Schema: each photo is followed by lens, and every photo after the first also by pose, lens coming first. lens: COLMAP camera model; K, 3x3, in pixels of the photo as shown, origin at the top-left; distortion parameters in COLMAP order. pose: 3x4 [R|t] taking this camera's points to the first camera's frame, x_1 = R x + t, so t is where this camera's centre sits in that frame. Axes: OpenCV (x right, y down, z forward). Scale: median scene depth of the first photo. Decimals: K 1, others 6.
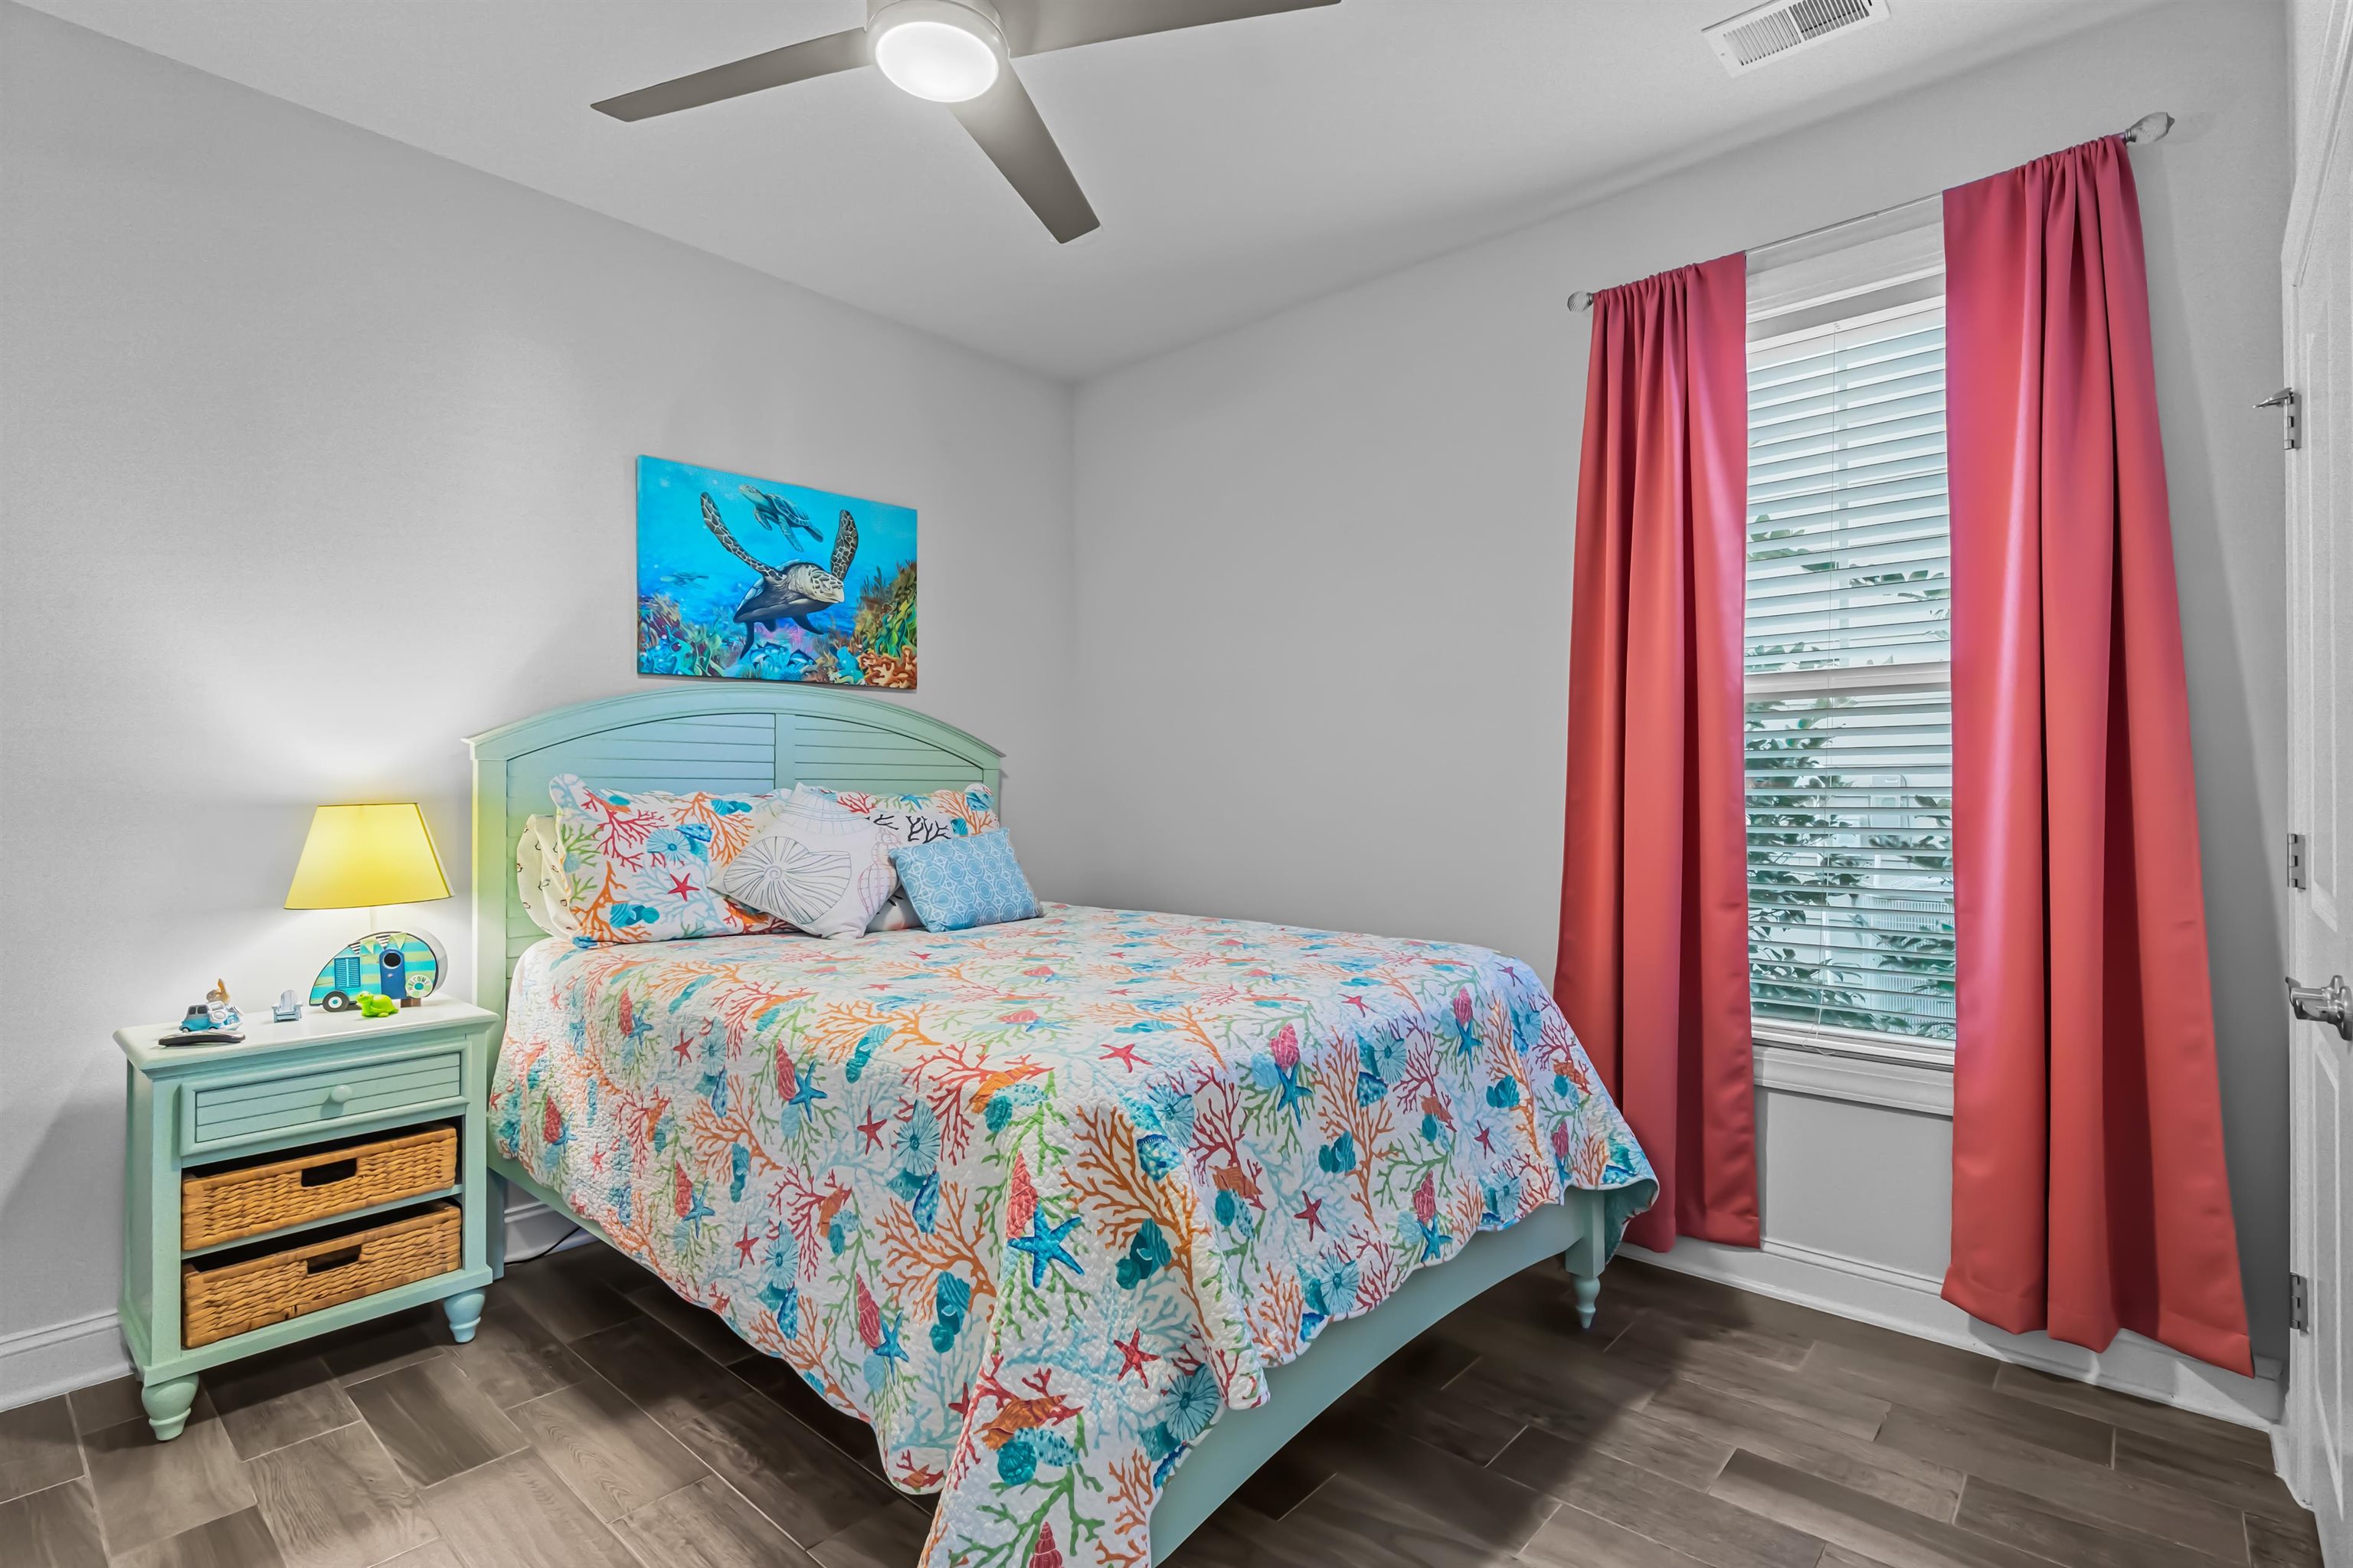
lens RADIAL K [[1121.9, 0, 1171.4], [0, 1121.9, 789.8], [0, 0, 1]] dist [-0.001409, -0.000824]
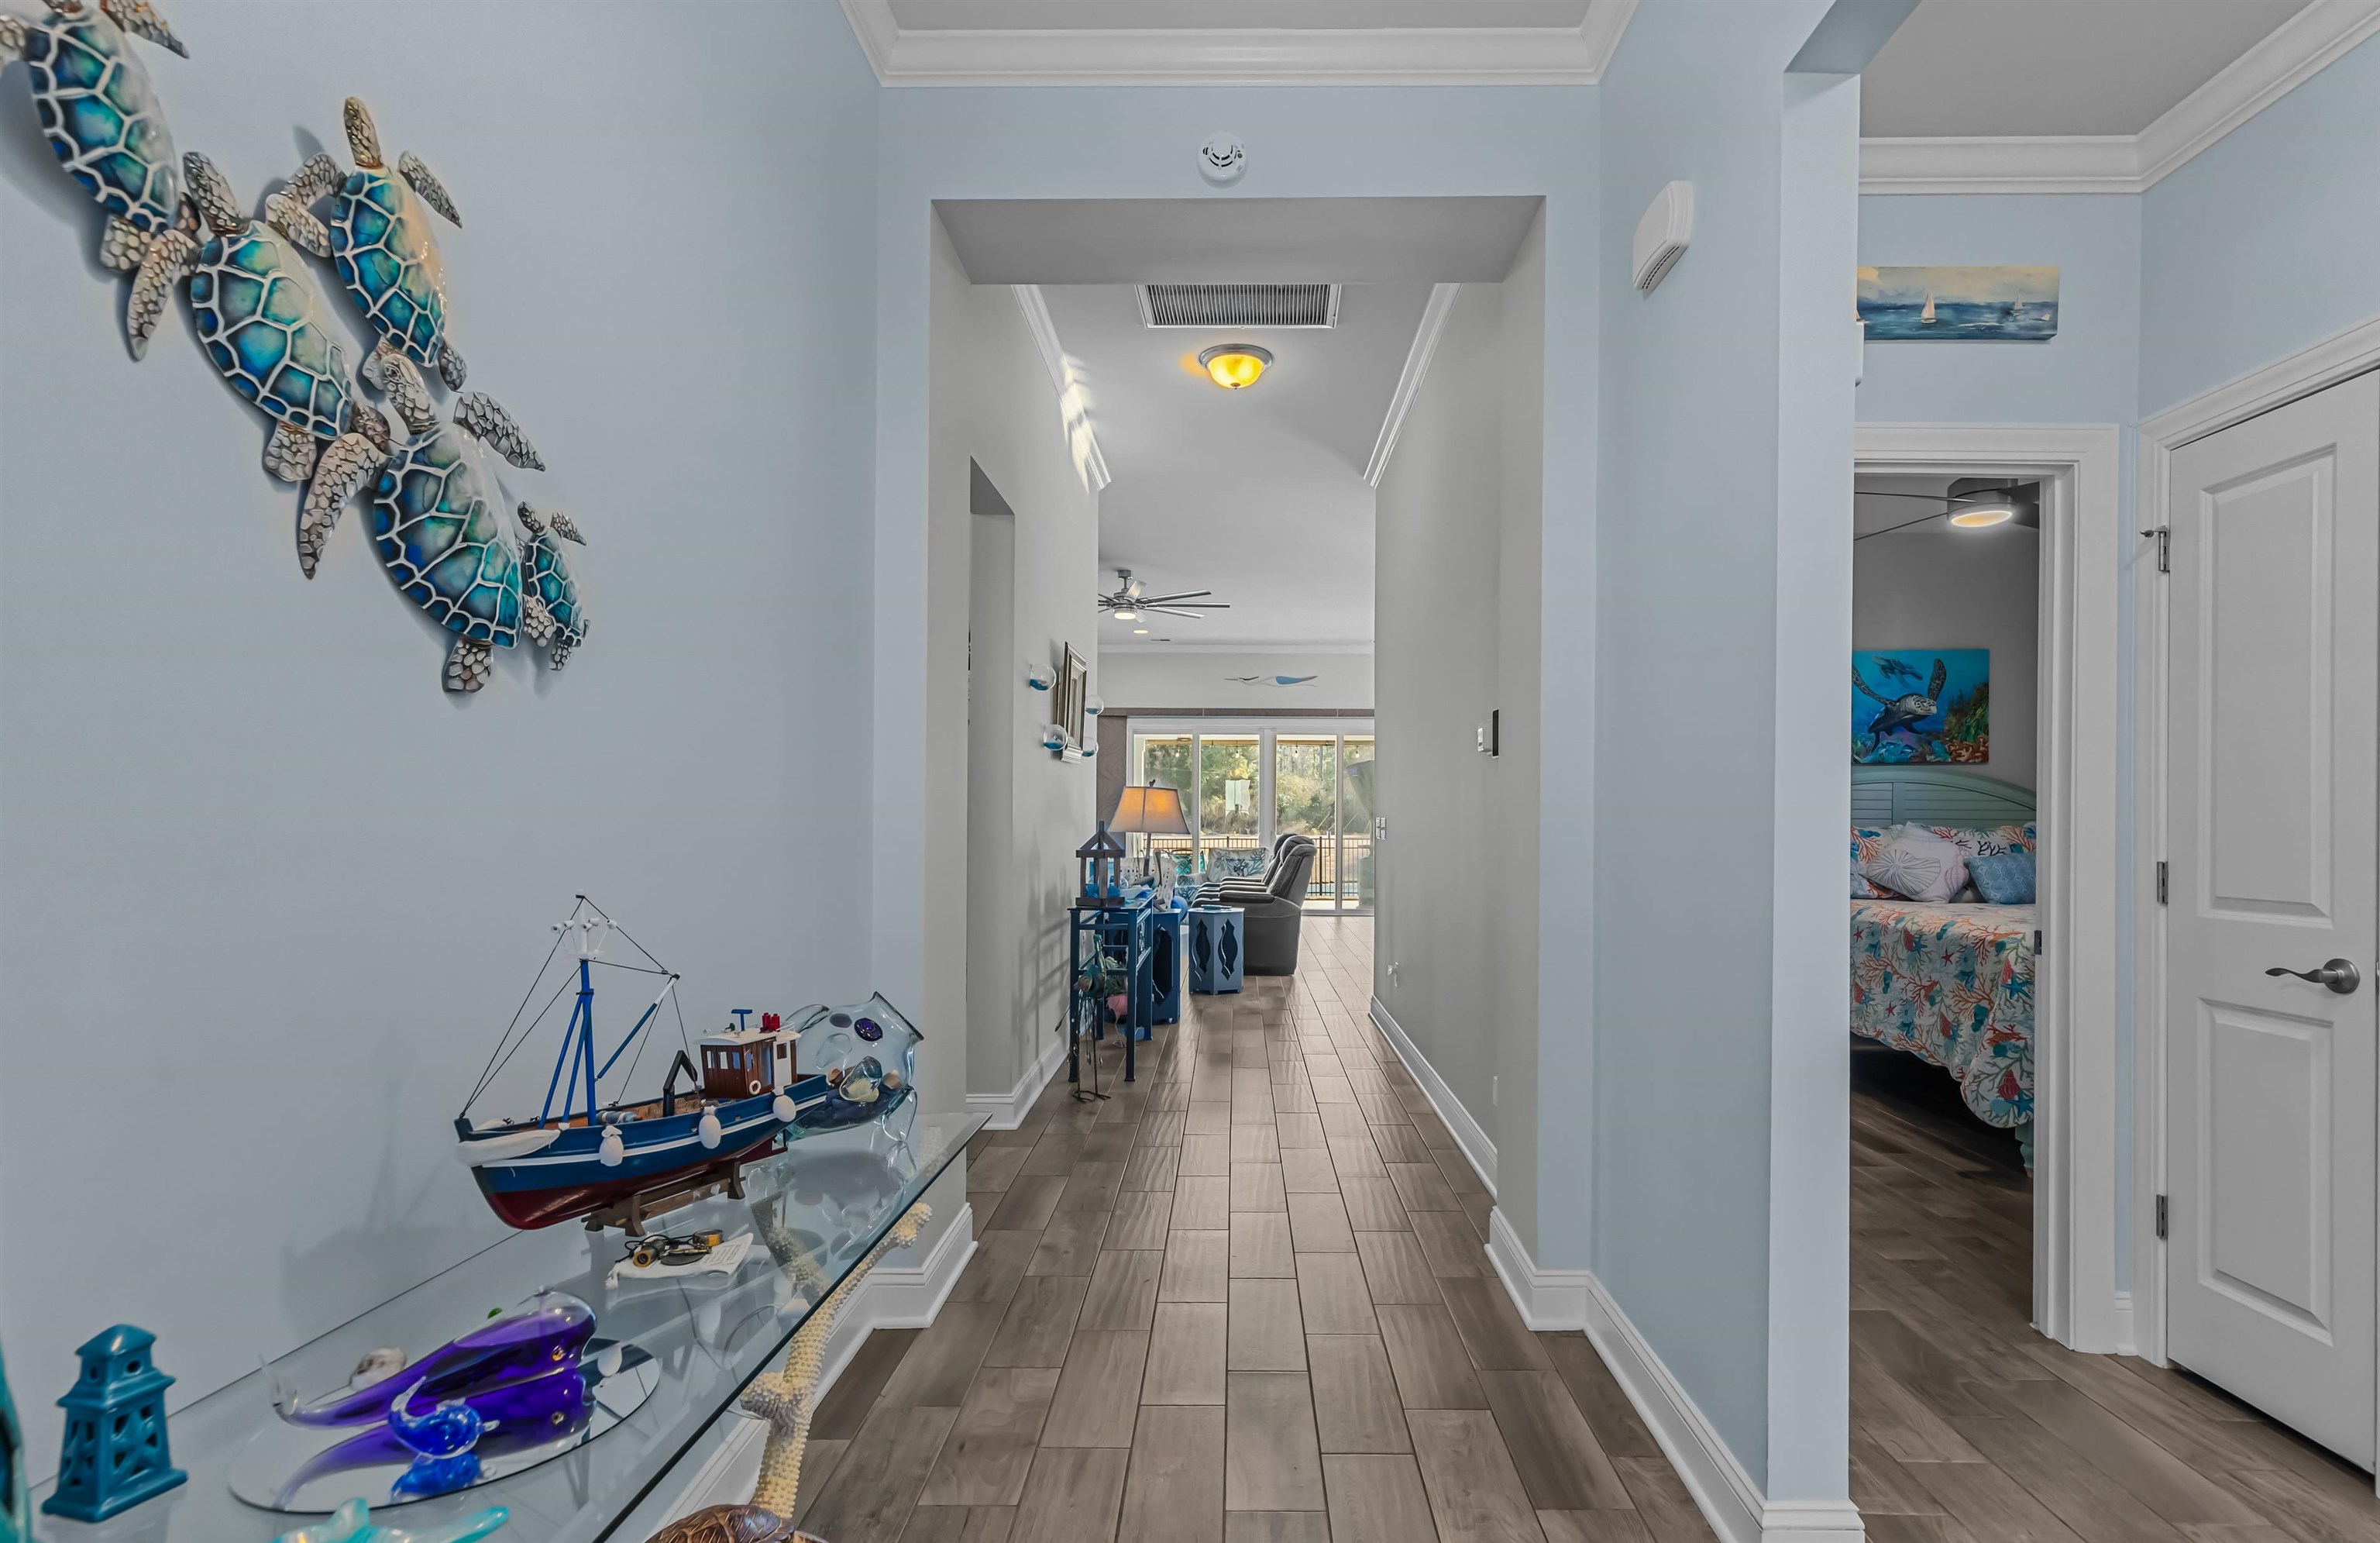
lens RADIAL K [[1129.0, 0, 1232.3], [0, 1129.0, 813.2], [0, 0, 1]] dist [0.004912, -0.000225]
pose [[0.666263, -0.000023, -0.745717, 0.353763], [-0.005903, 0.999969, -0.005305, -0.003825], [0.745694, 0.007936, 0.666242, -1.204026]]
